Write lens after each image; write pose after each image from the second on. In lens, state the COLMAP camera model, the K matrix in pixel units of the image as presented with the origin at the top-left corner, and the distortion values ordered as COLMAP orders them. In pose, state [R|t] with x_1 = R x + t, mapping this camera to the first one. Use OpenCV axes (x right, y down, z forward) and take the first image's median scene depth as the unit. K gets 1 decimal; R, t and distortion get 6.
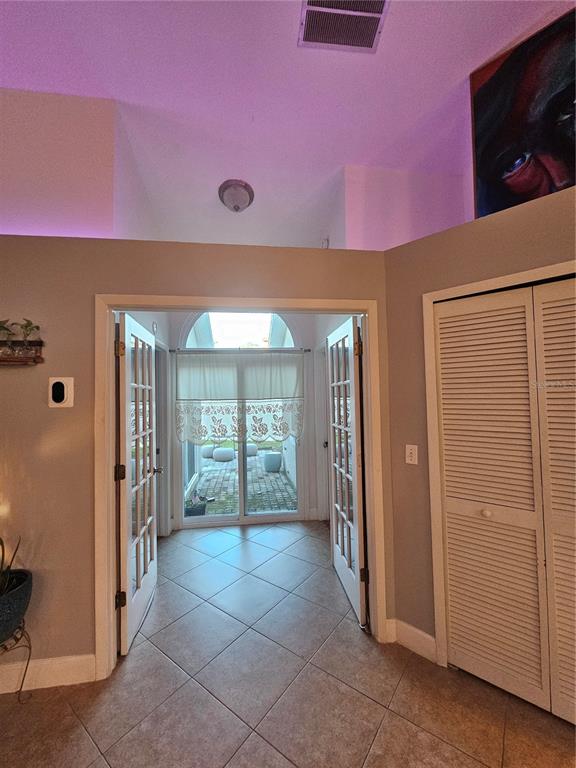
lens RADIAL K [[311.0, 0, 286.2], [0, 311.0, 384.7], [0, 0, 1]] dist [-0.003580, -0.000417]
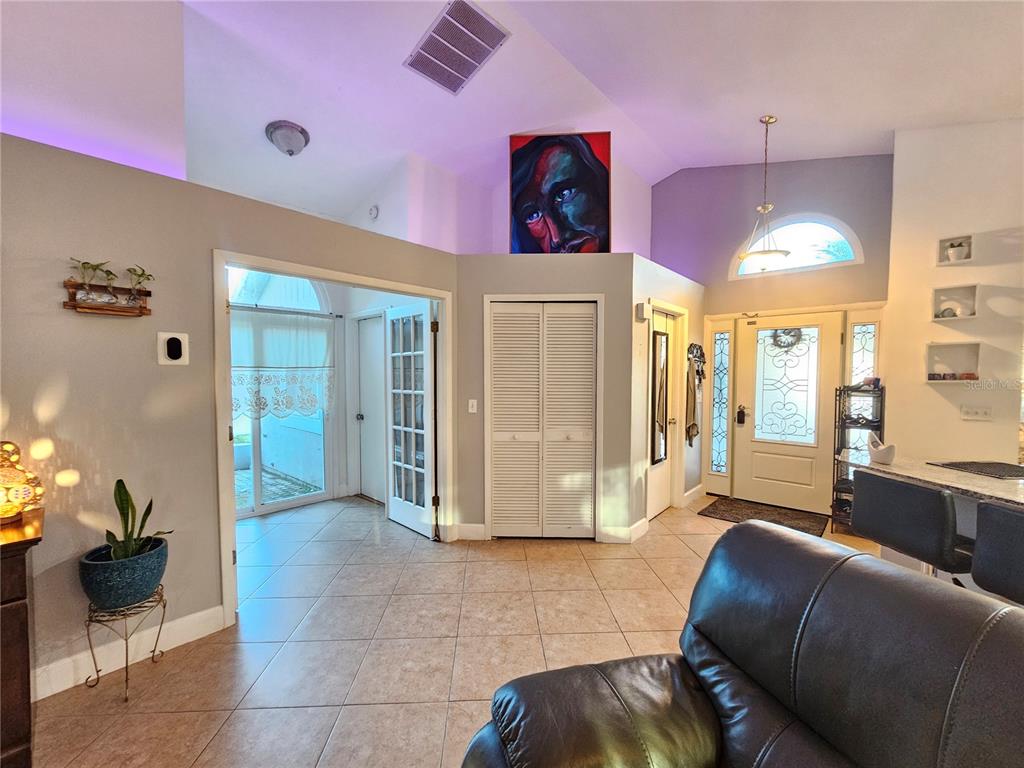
lens RADIAL K [[414.7, 0, 512.6], [0, 414.7, 384.4], [0, 0, 1]] dist [-0.003580, -0.000417]
pose [[0.760855, 0.001770, 0.648920, -0.709188], [-0.039892, 0.998232, 0.044051, 0.034041], [-0.647695, -0.059403, 0.759581, -0.571824]]
